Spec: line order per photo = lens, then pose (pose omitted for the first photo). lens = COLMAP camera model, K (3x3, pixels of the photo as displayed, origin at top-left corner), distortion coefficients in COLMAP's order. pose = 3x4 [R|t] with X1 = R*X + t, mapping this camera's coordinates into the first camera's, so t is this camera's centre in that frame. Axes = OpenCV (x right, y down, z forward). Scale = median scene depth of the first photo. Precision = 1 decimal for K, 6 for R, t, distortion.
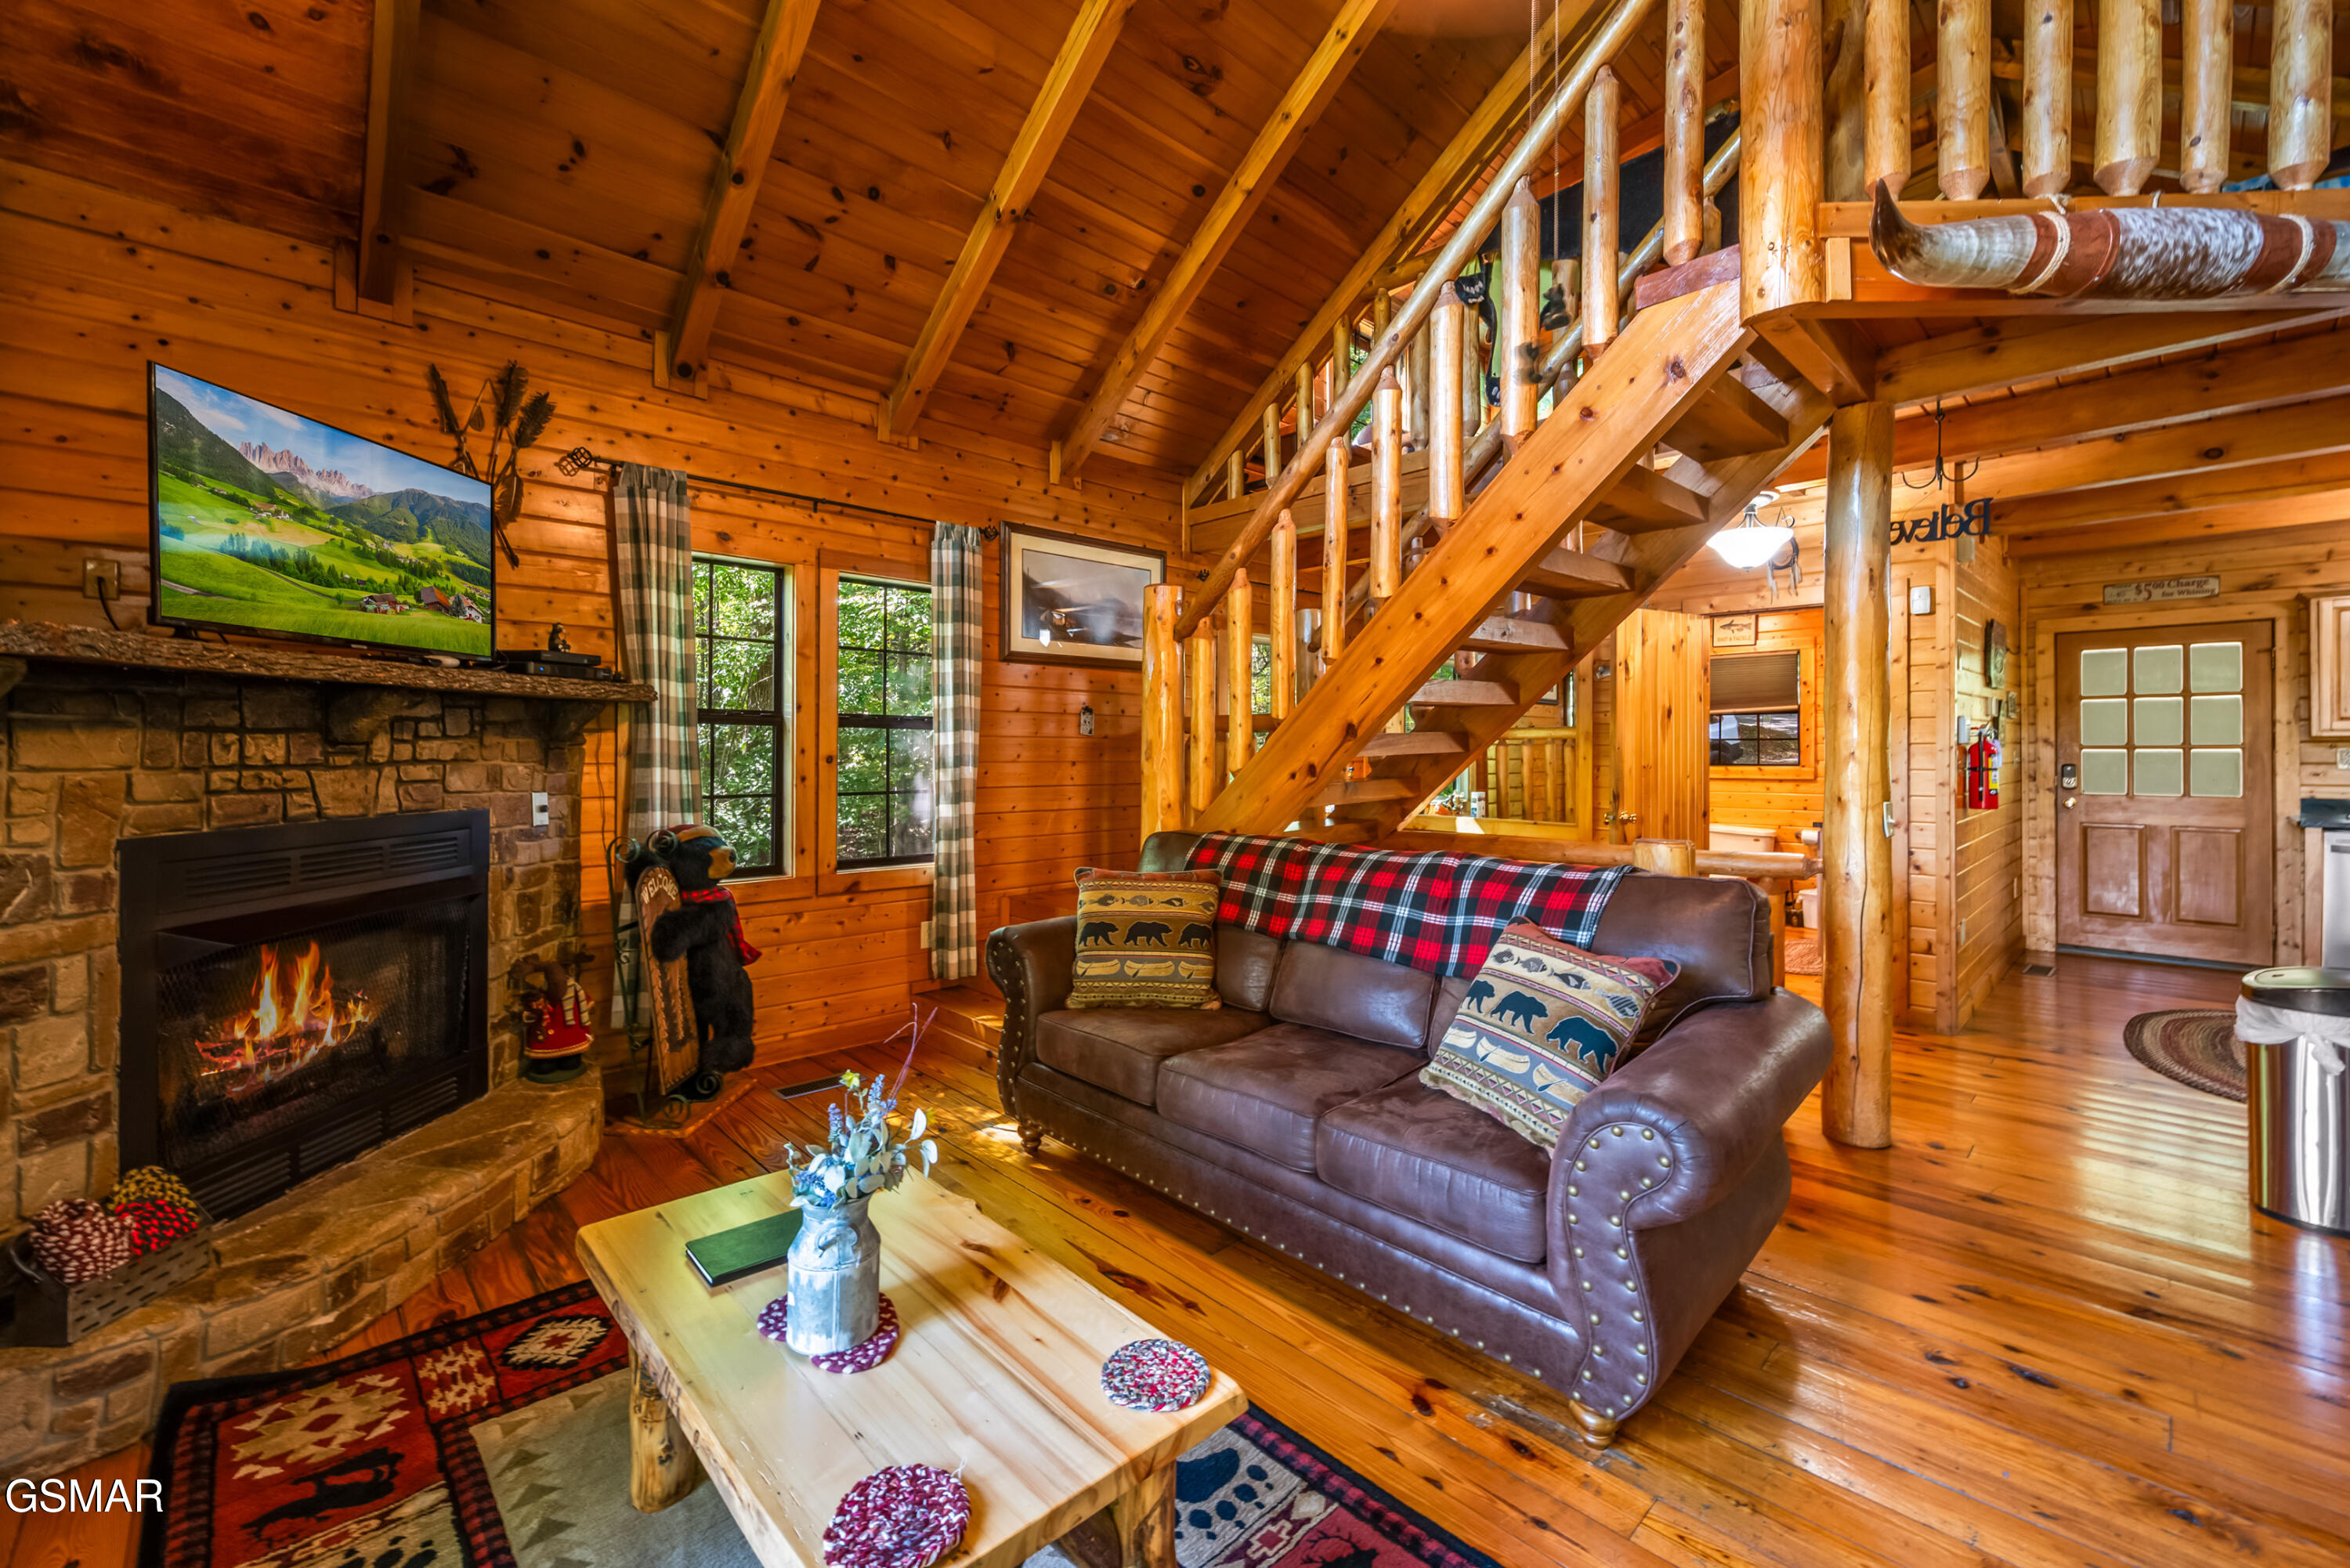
lens RADIAL K [[949.7, 0, 1174.6], [0, 949.7, 747.2], [0, 0, 1]] dist [-0.000311, -0.000151]
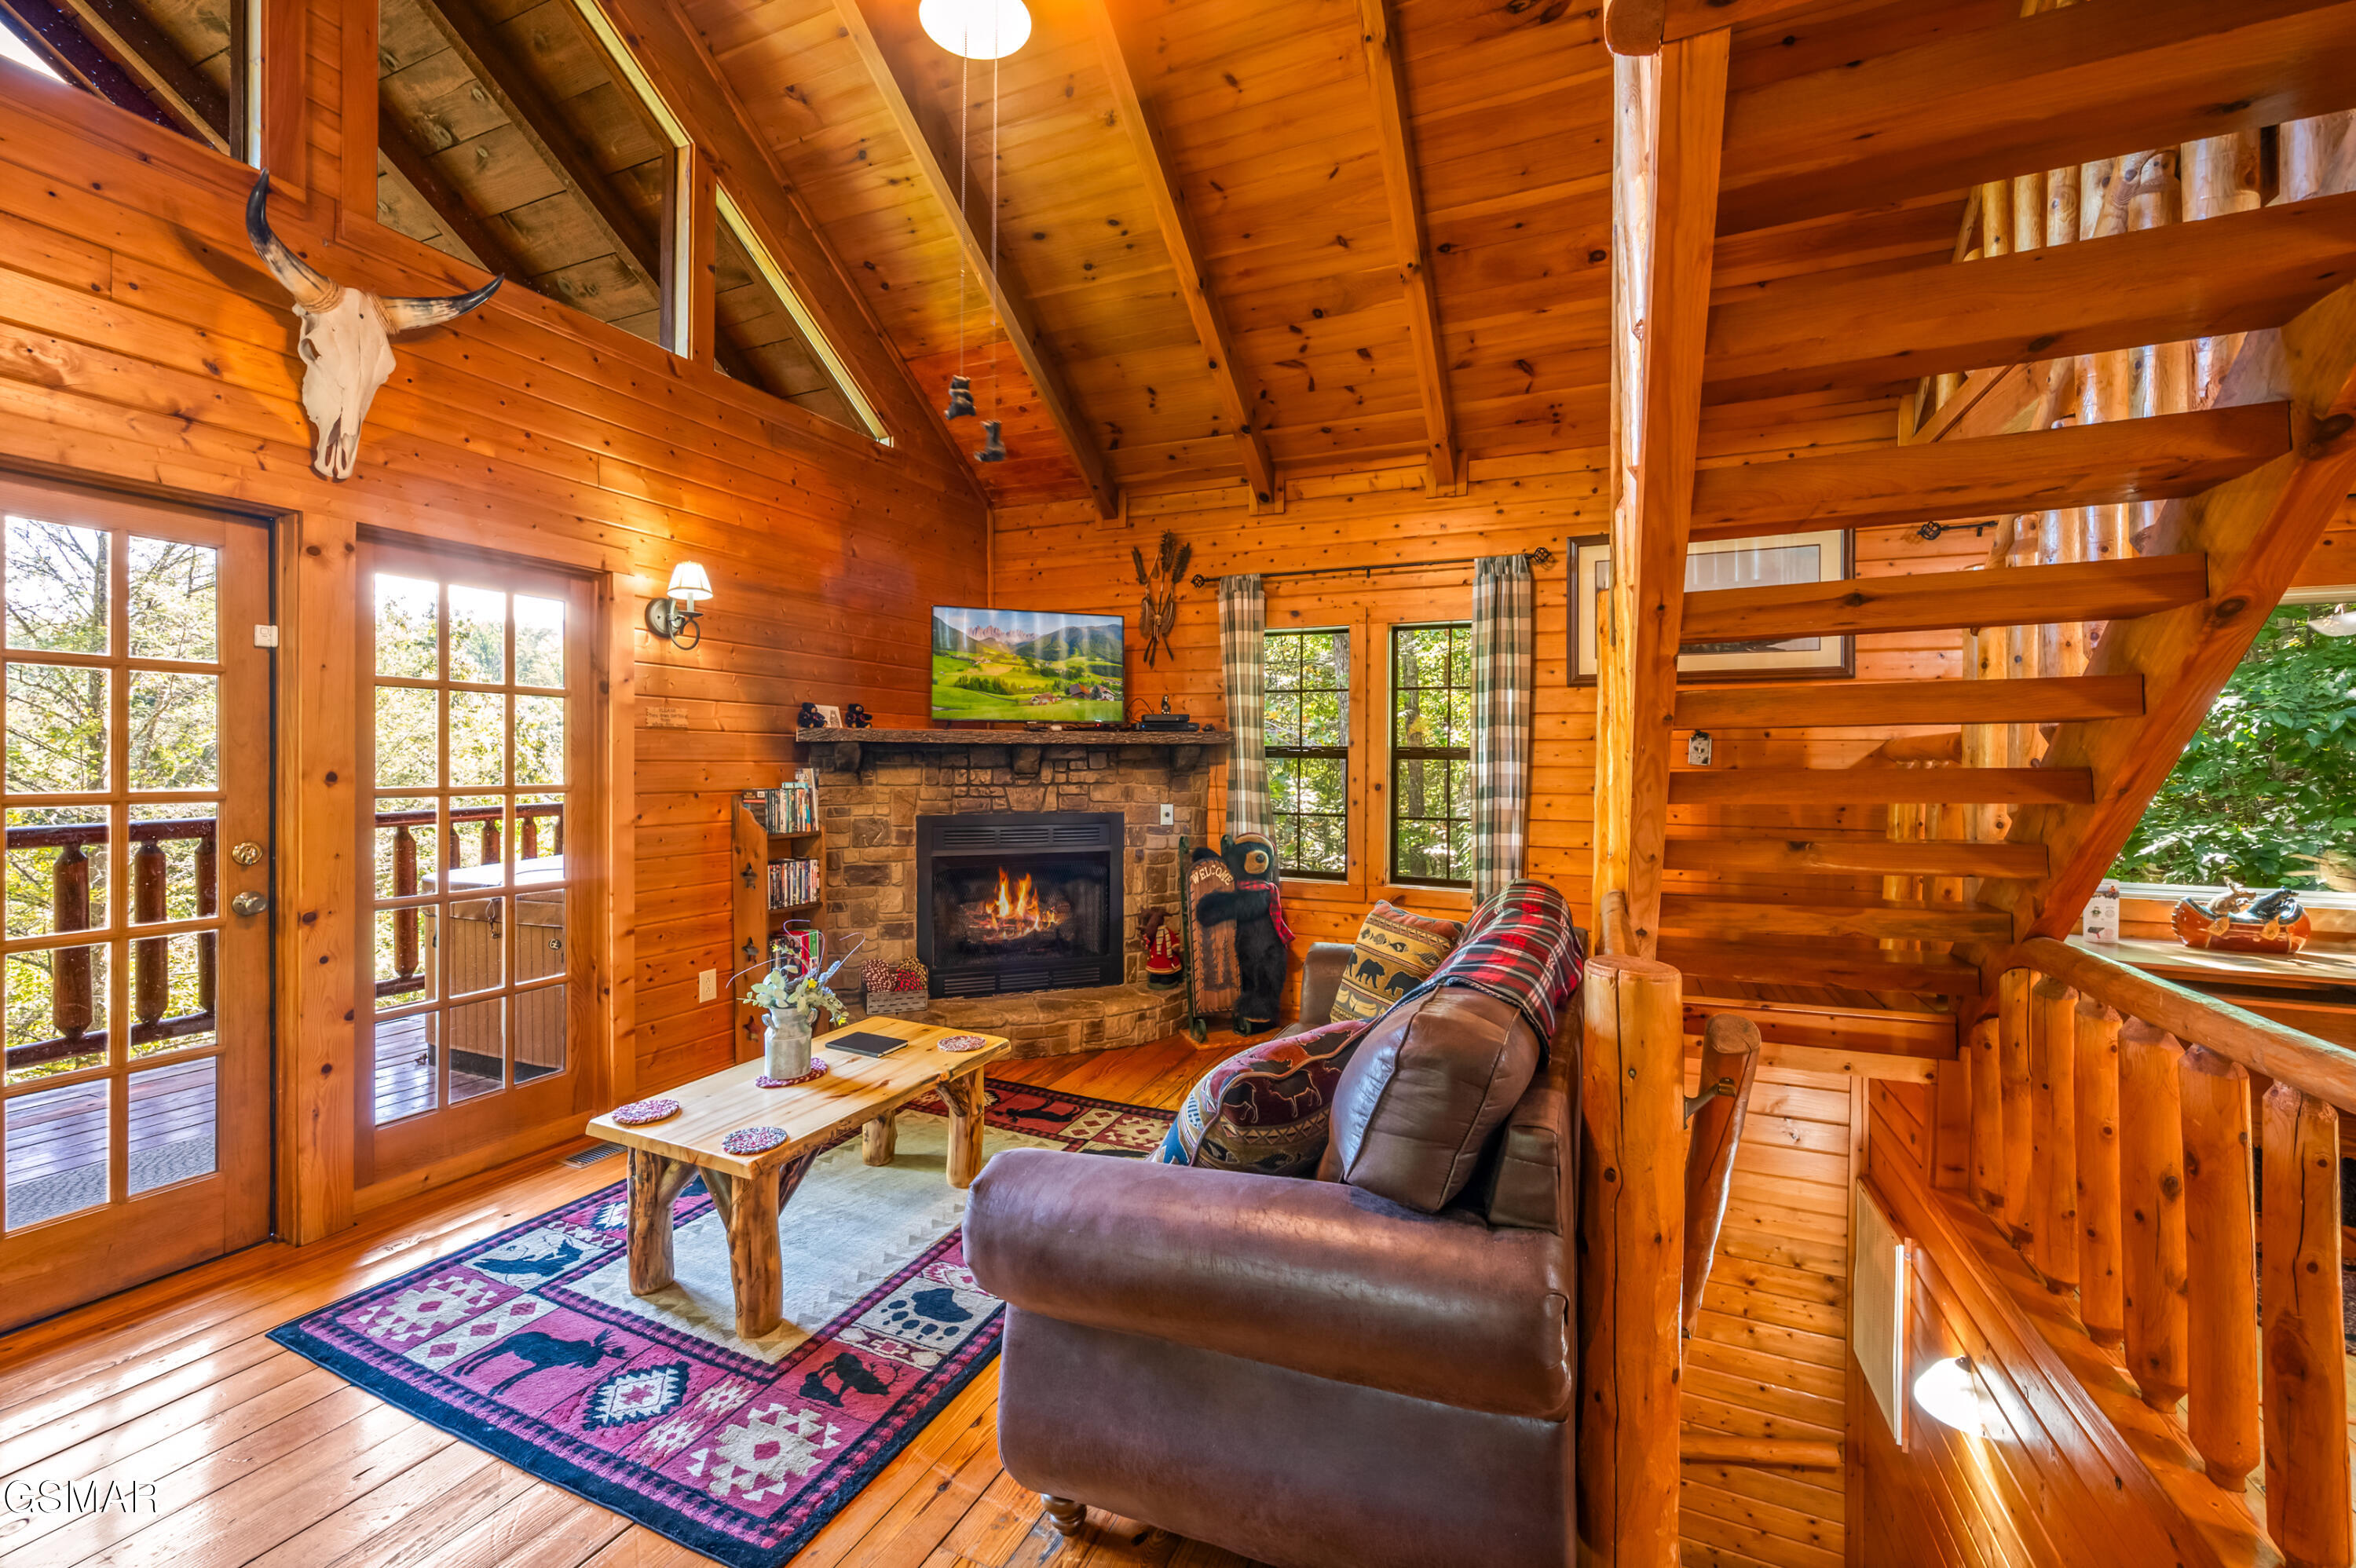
lens RADIAL K [[940.3, 0, 1179.4], [0, 940.3, 762.7], [0, 0, 1]] dist [0.001837, 0.000167]
pose [[0.398282, 0.003501, -0.917256, 0.866806], [-0.002832, 0.999993, 0.002587, -0.027516], [0.917259, 0.001567, 0.398289, 0.460757]]
